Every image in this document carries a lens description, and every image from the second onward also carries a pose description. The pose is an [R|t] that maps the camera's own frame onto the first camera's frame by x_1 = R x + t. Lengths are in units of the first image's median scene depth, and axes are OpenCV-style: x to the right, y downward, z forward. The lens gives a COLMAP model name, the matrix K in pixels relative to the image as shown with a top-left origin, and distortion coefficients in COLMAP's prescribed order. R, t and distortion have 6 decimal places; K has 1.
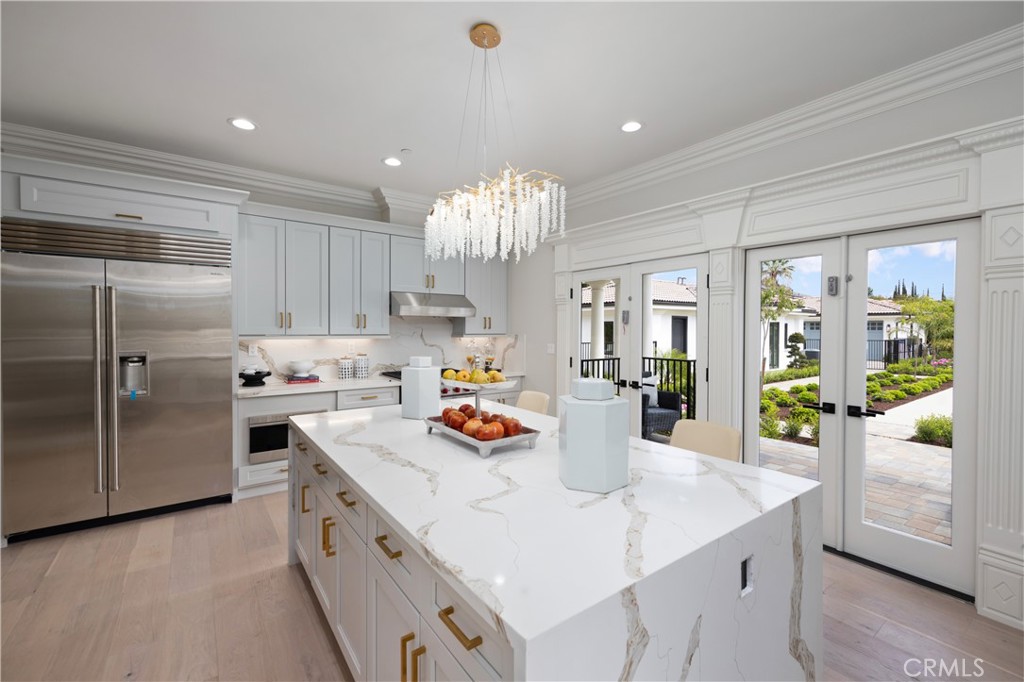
lens RADIAL K [[414.4, 0, 508.6], [0, 414.4, 335.5], [0, 0, 1]] dist [0.000365, -0.000038]
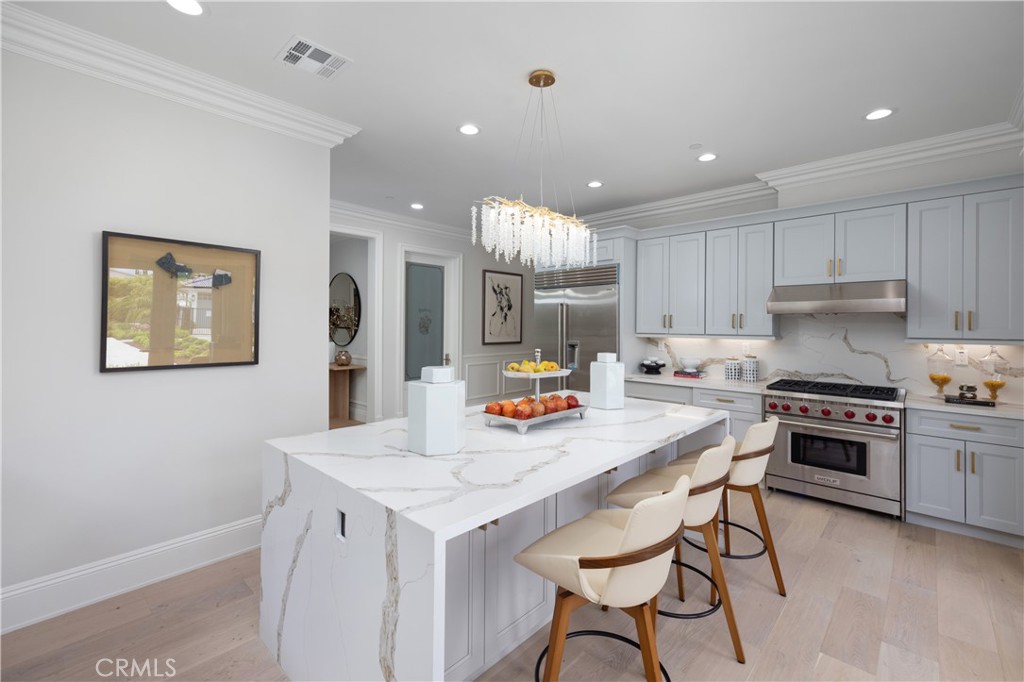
lens RADIAL K [[410.9, 0, 516.2], [0, 410.9, 325.0], [0, 0, 1]] dist [-0.001740, -0.000219]
pose [[0.244580, -0.004776, -0.969617, 0.482461], [-0.021847, 0.999707, -0.010435, -0.004241], [0.969383, 0.023736, 0.244404, 0.303615]]
